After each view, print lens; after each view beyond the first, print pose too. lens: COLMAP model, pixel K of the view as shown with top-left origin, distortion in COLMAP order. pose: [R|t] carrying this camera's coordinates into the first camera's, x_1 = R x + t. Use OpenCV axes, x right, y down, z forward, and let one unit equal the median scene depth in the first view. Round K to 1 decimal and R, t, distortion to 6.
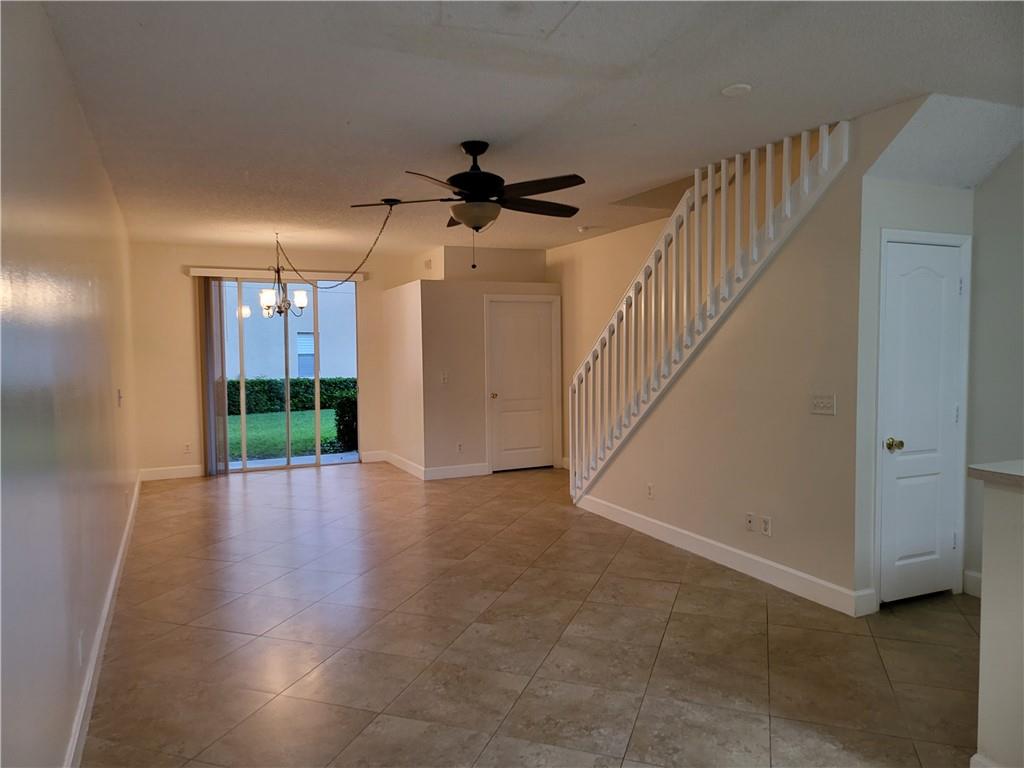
lens RADIAL K [[720.6, 0, 510.6], [0, 720.6, 386.1], [0, 0, 1]] dist [0.067836, -0.058252]
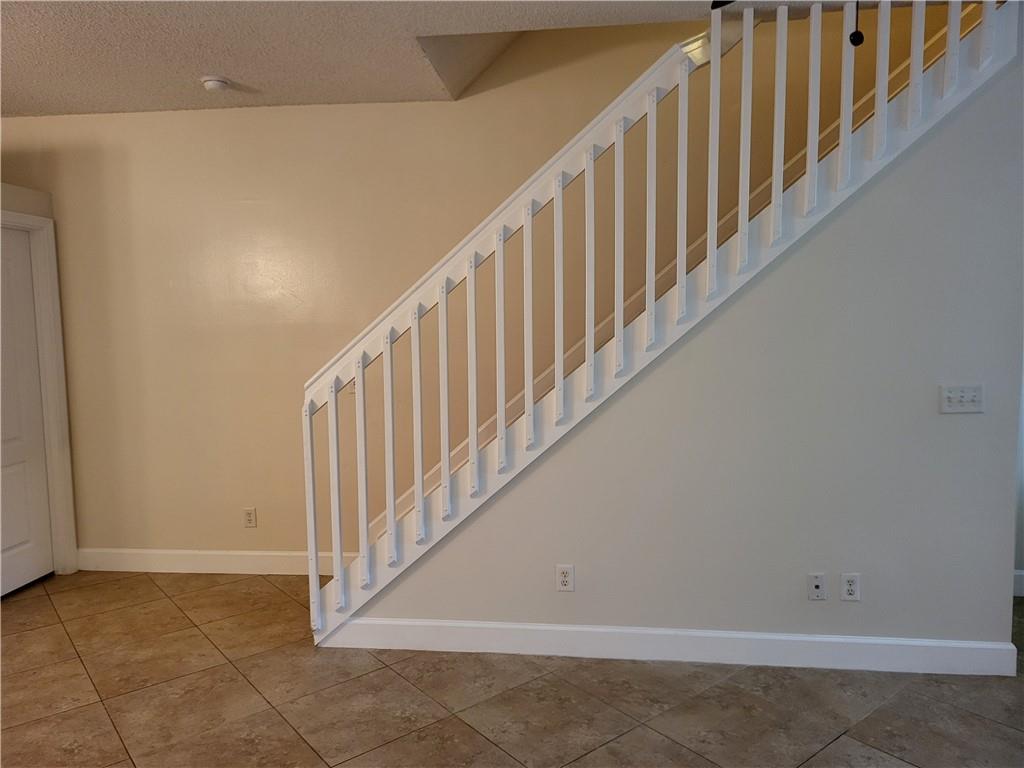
lens RADIAL K [[720.6, 0, 510.1], [0, 720.6, 379.1], [0, 0, 1]] dist [0.067836, -0.058252]
pose [[0.512630, -0.062521, 0.856330, -0.301688], [0.053371, 0.997737, 0.040896, -0.034510], [-0.856949, 0.024739, 0.514807, 0.742180]]
